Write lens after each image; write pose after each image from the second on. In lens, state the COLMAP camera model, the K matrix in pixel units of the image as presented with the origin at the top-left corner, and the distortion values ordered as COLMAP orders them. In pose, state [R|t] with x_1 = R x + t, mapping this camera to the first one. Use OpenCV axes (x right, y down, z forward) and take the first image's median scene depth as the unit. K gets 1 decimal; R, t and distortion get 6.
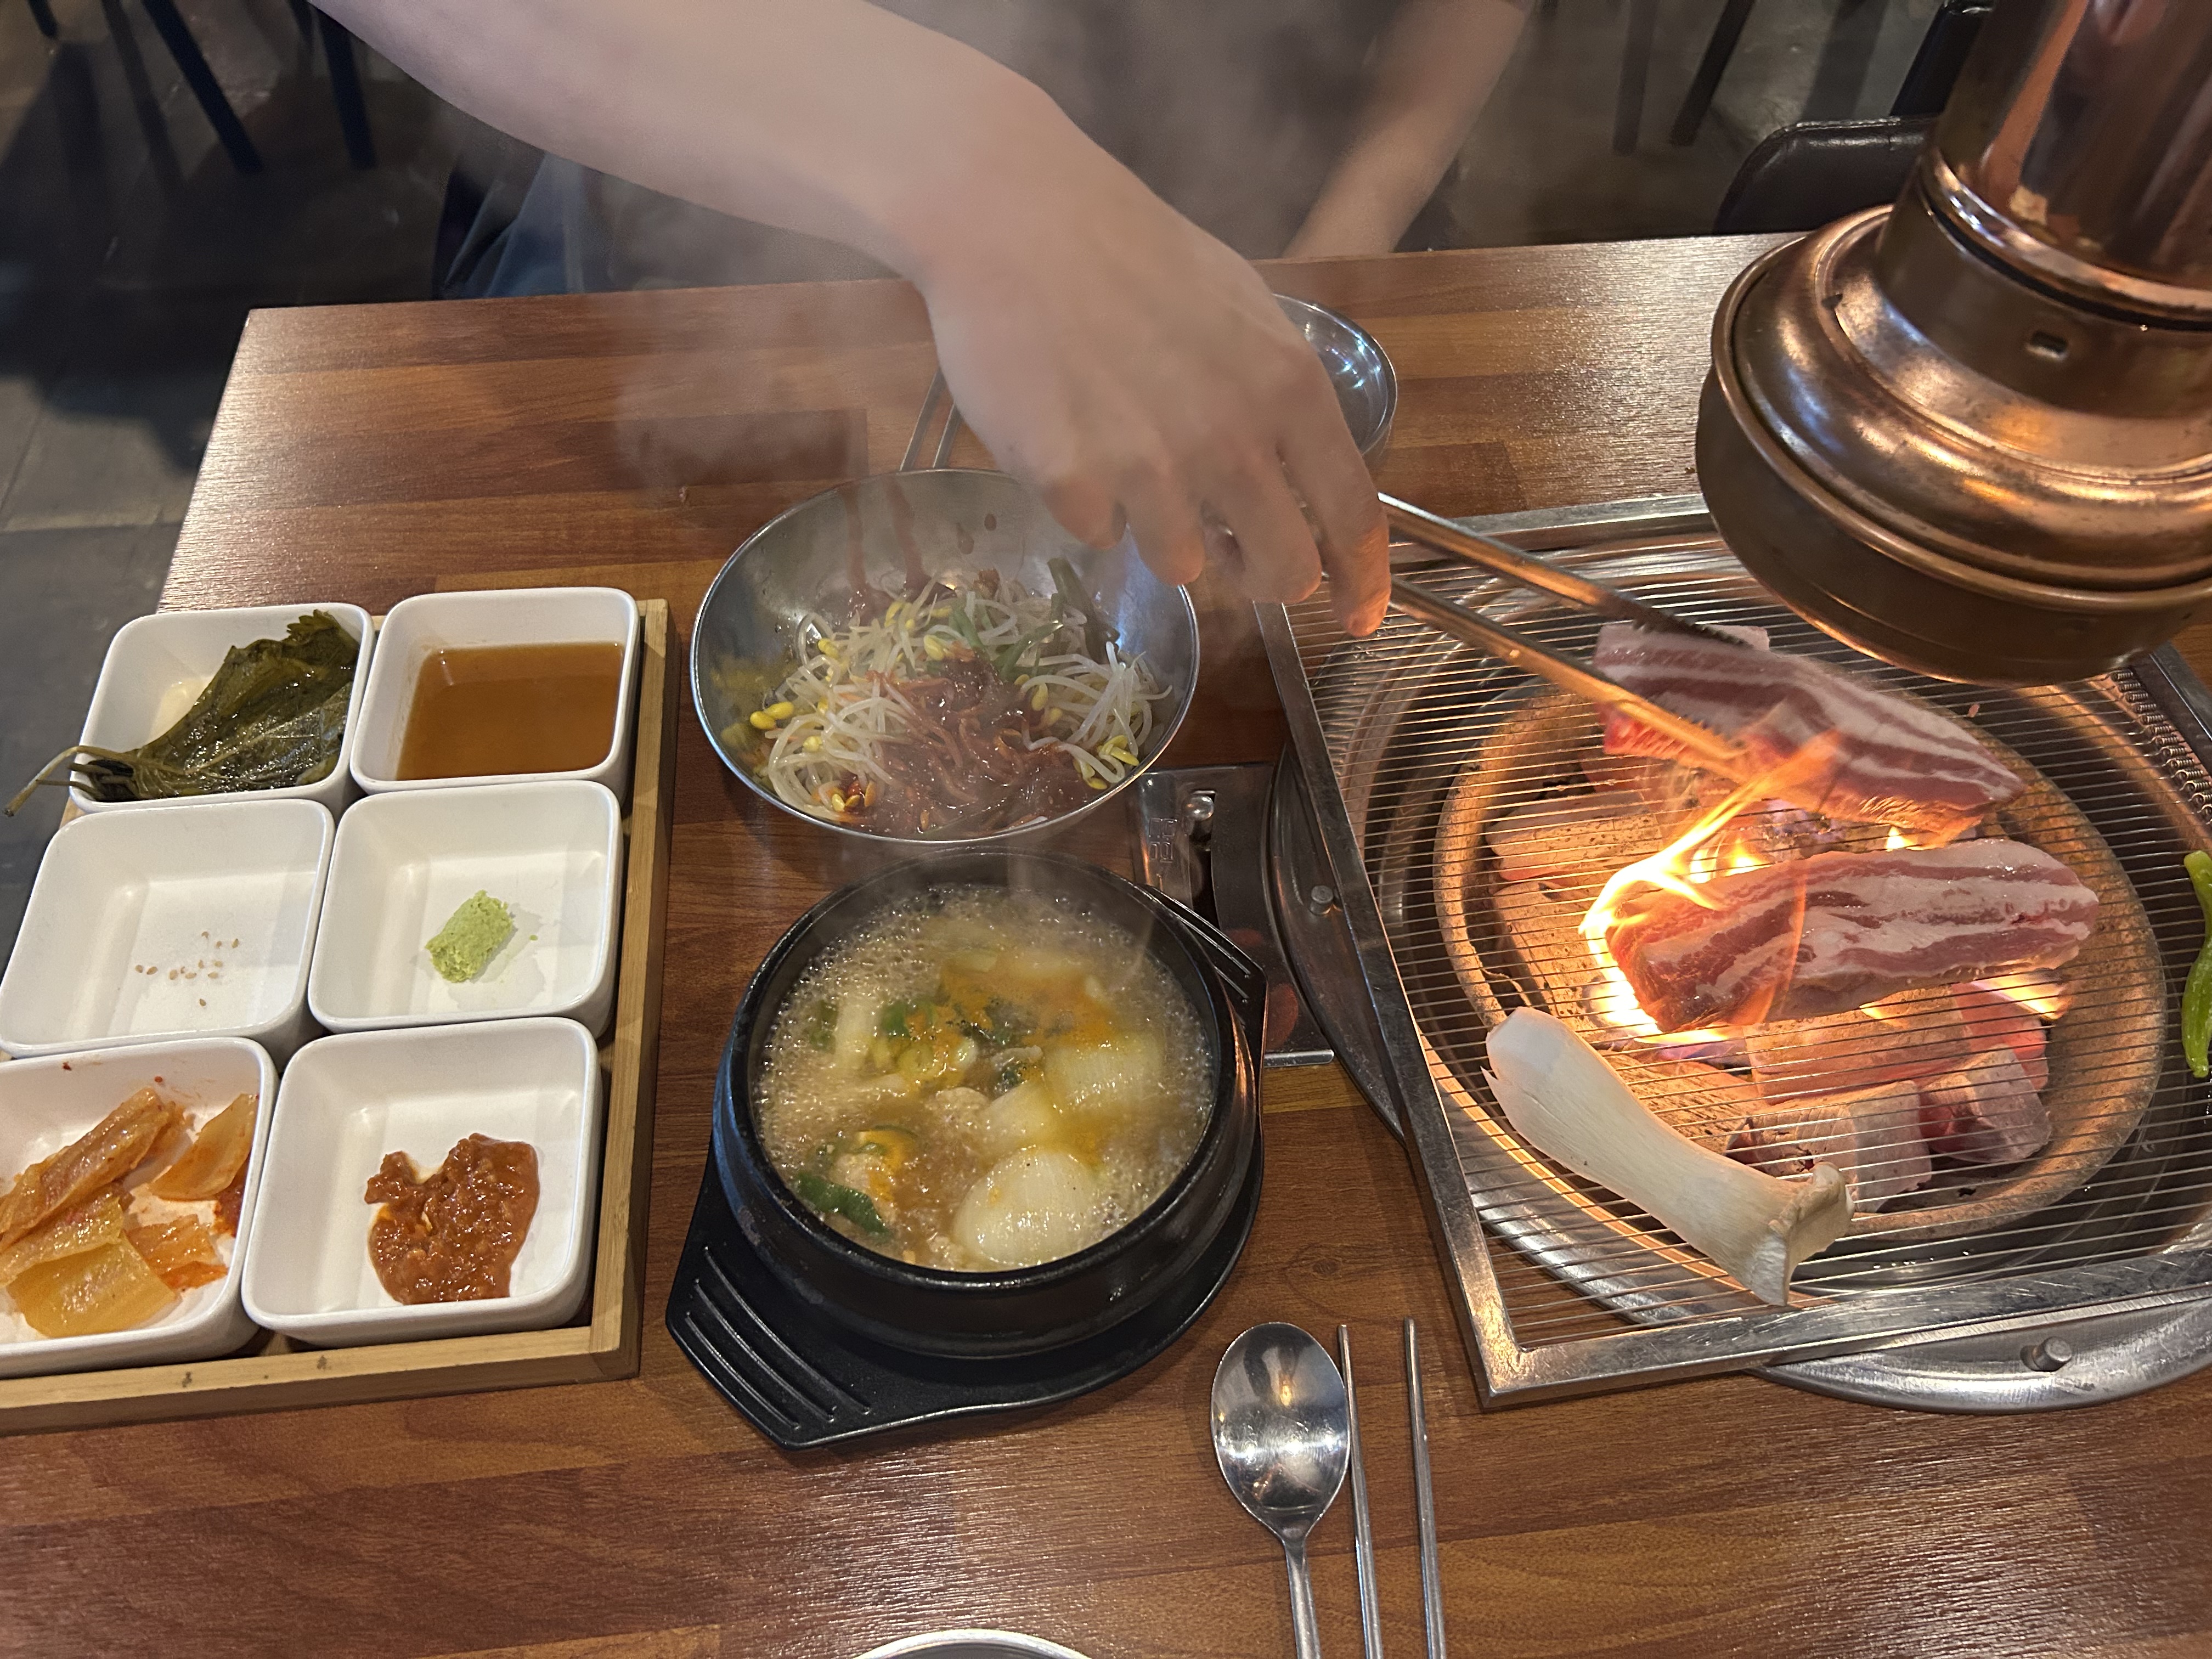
lens RADIAL K [[1678.0, 0, 1106.0], [0, 1678.0, 829.5], [0, 0, 1]] dist [-0.000441, -0.172553]
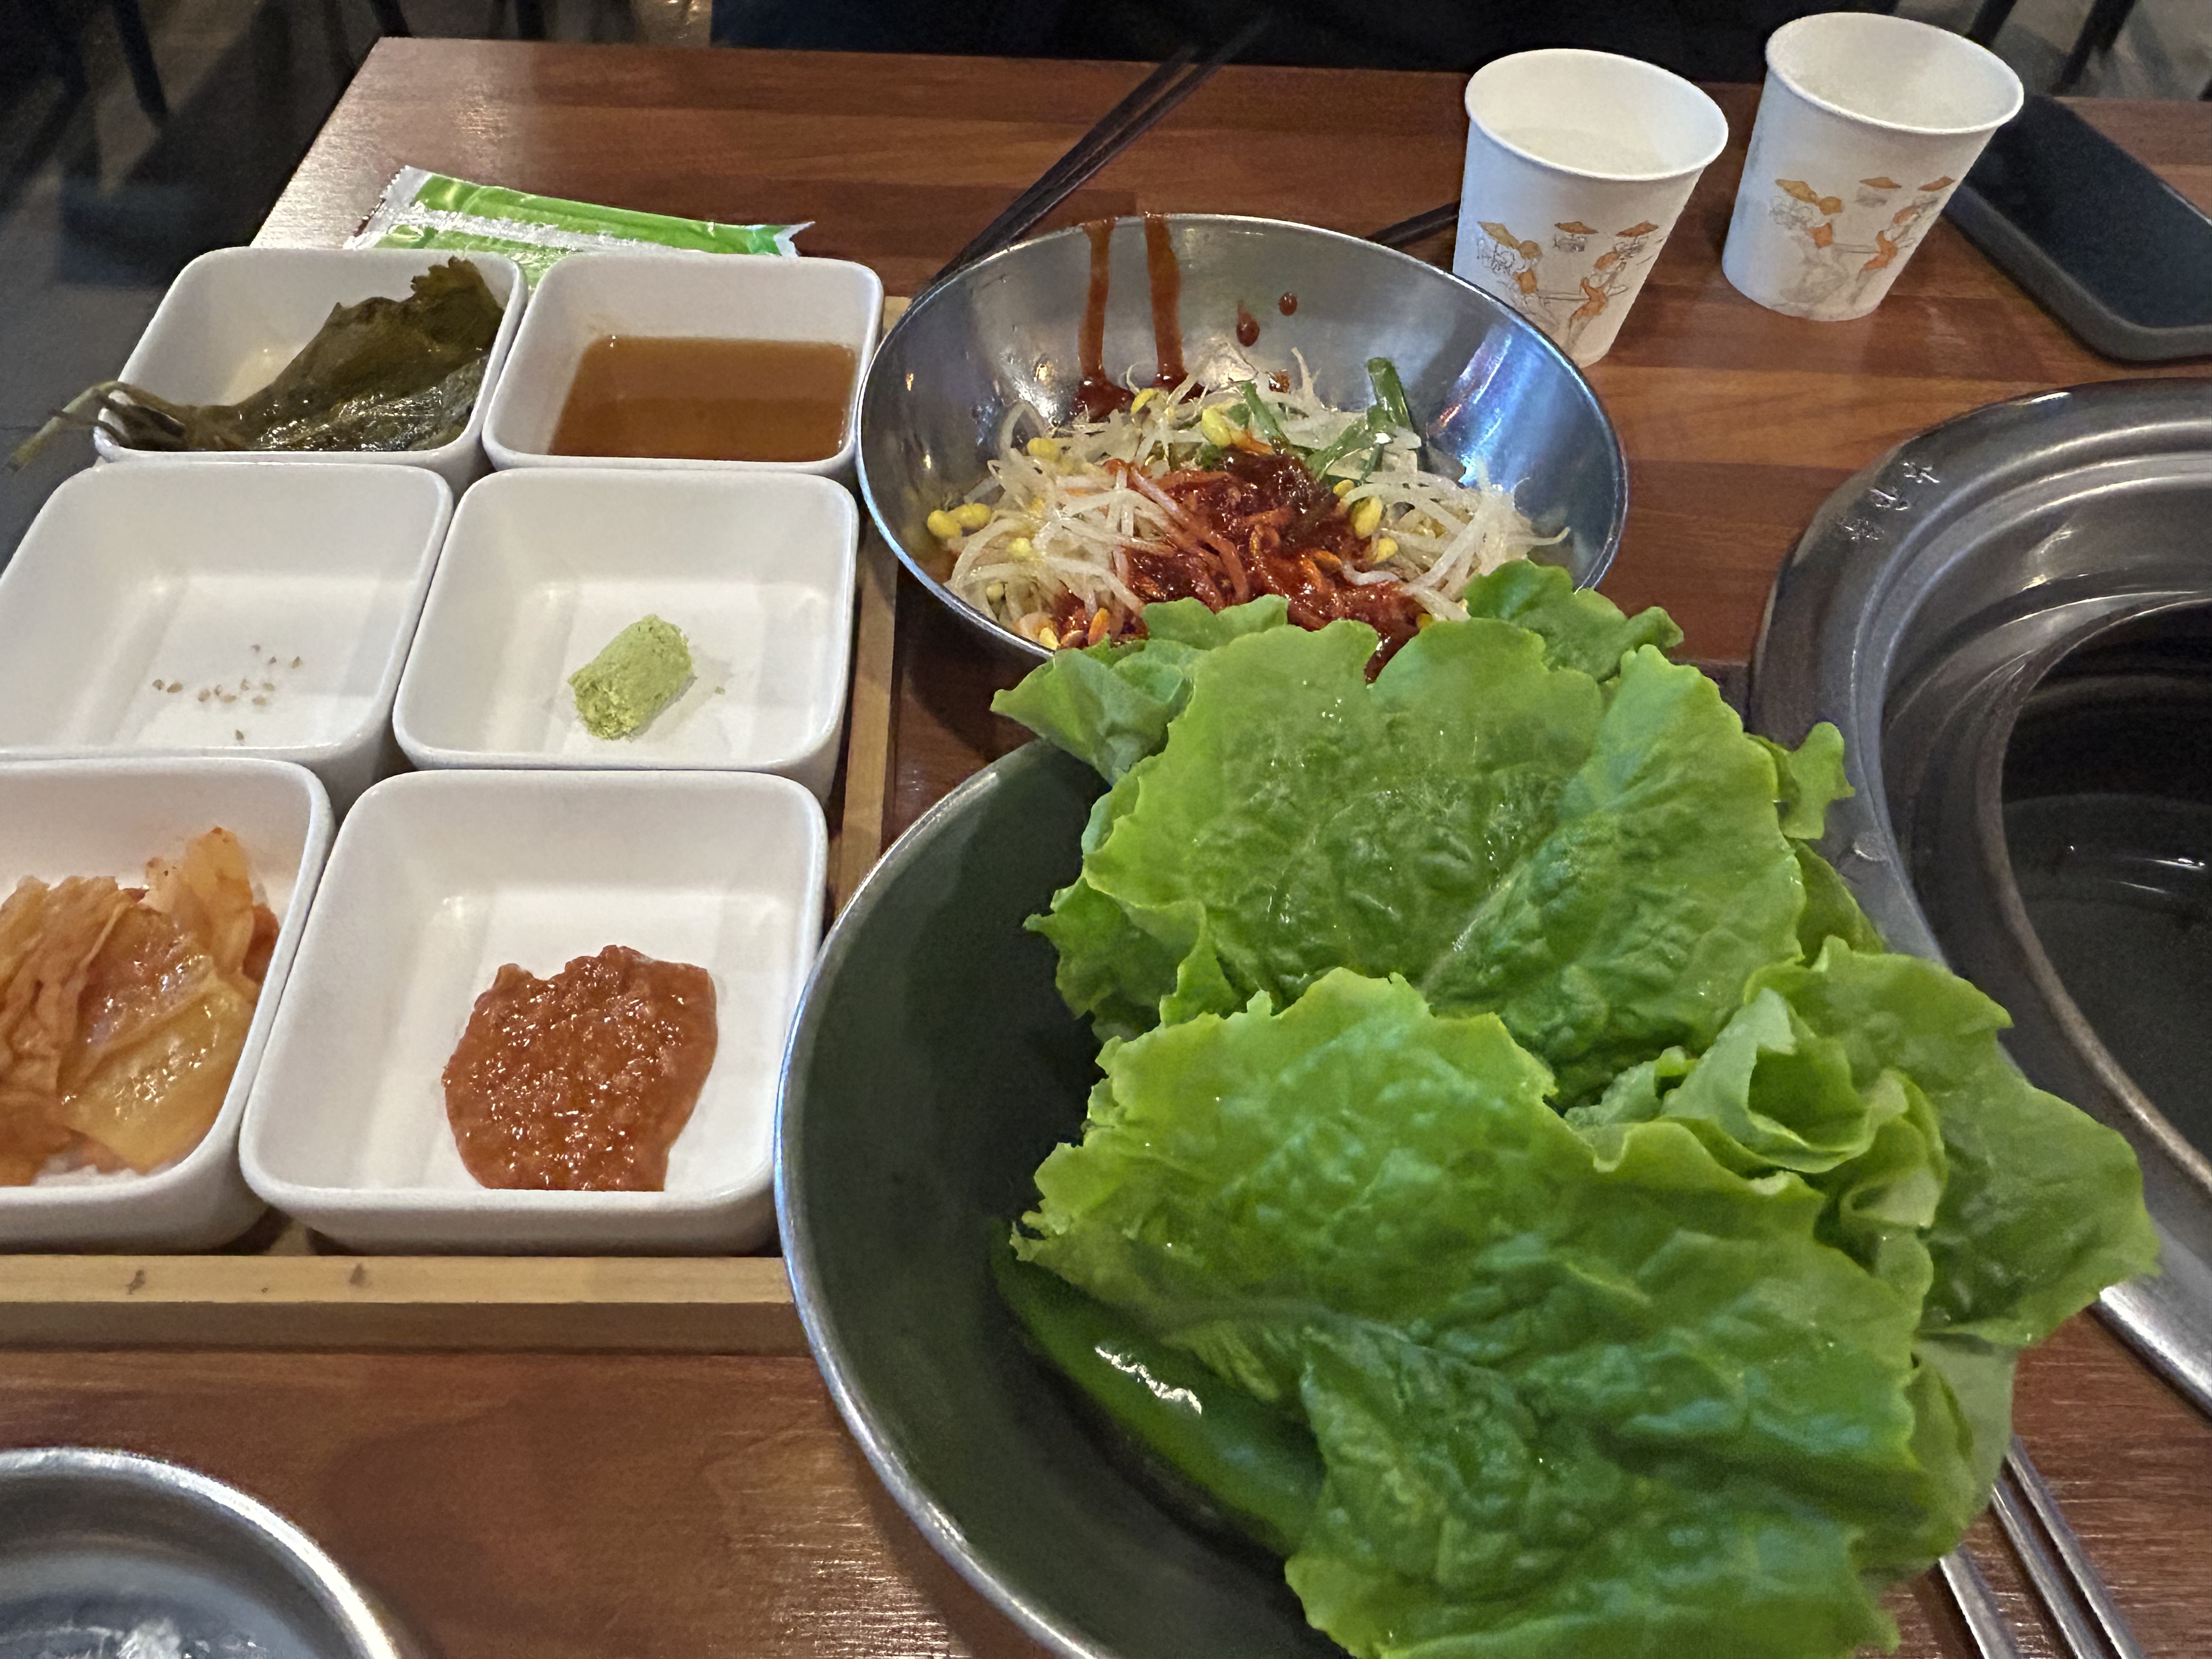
lens RADIAL K [[1566.9, 0, 1106.0], [0, 1566.9, 829.5], [0, 0, 1]] dist [-0.000091, -0.161083]
pose [[0.995044, 0.098432, -0.014101, -0.166943], [-0.098296, 0.995107, 0.010036, 0.100719], [0.015019, -0.008600, 0.999850, 0.347614]]
